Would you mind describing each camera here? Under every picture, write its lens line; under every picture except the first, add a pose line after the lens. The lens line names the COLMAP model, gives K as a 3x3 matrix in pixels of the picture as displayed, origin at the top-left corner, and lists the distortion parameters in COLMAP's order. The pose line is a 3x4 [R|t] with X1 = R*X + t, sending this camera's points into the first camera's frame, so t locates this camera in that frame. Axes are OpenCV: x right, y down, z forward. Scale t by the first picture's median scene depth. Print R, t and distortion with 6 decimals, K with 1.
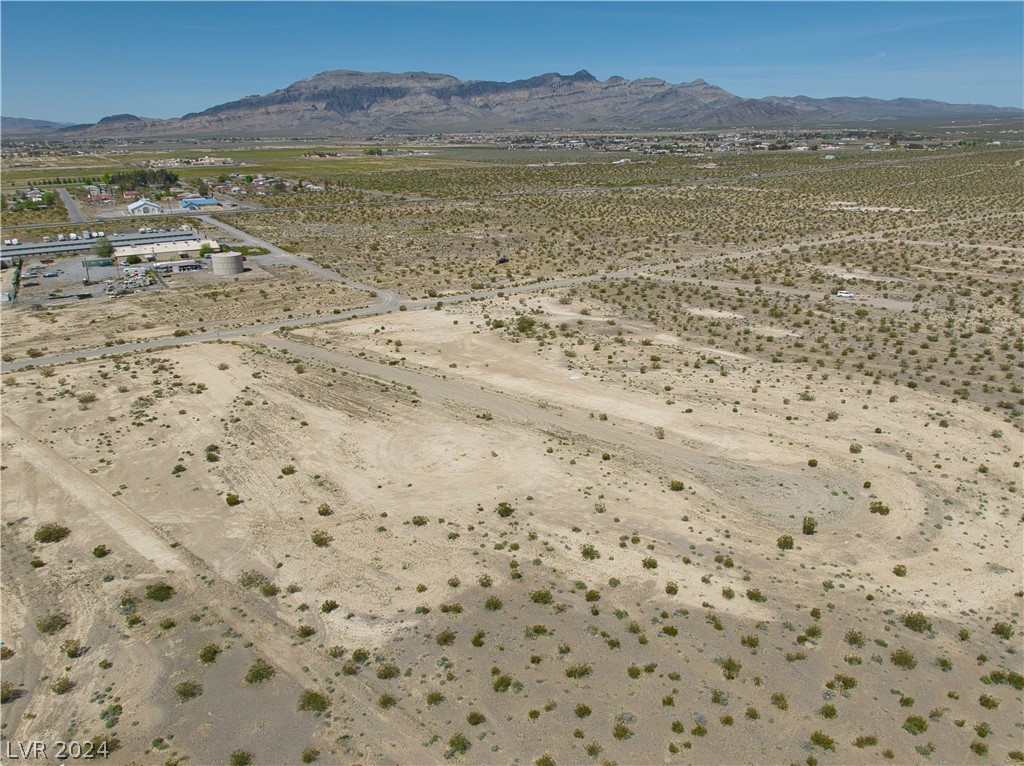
lens RADIAL K [[722.8, 0, 520.5], [0, 722.8, 382.6], [0, 0, 1]] dist [0.014038, -0.046004]
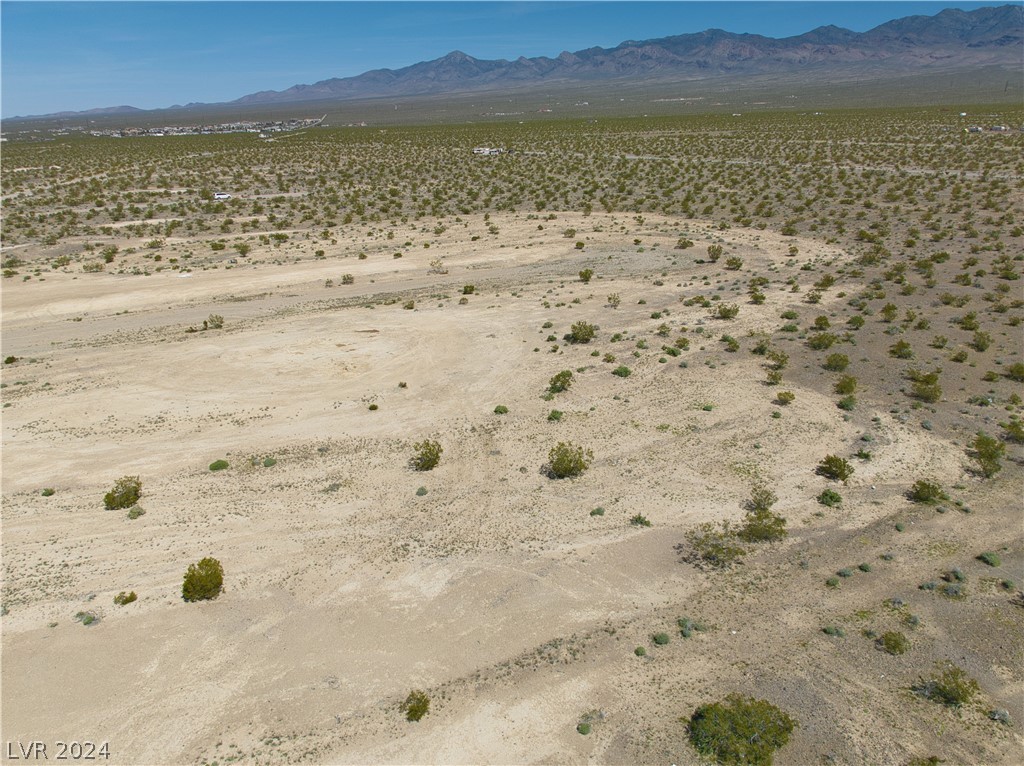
lens RADIAL K [[722.8, 0, 511.4], [0, 722.8, 377.5], [0, 0, 1]] dist [0.014038, -0.046004]
pose [[0.370921, -0.303689, 0.877605, -0.542265], [0.317951, 0.929434, 0.187242, 0.064908], [-0.872539, 0.209584, 0.441305, 0.688687]]
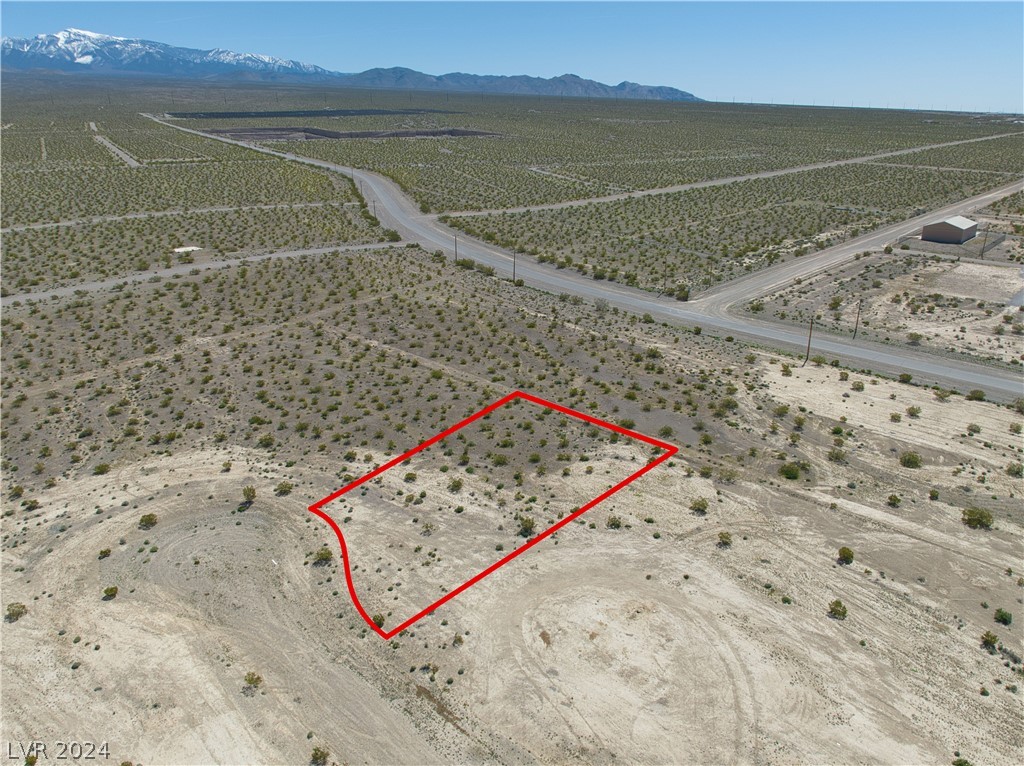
lens RADIAL K [[722.8, 0, 517.5], [0, 722.8, 392.4], [0, 0, 1]] dist [0.014038, -0.046004]
pose [[-0.999409, 0.010630, 0.032700, -0.036367], [0.029291, 0.761303, 0.647735, -0.509018], [-0.018009, 0.648309, -0.761164, 1.422148]]
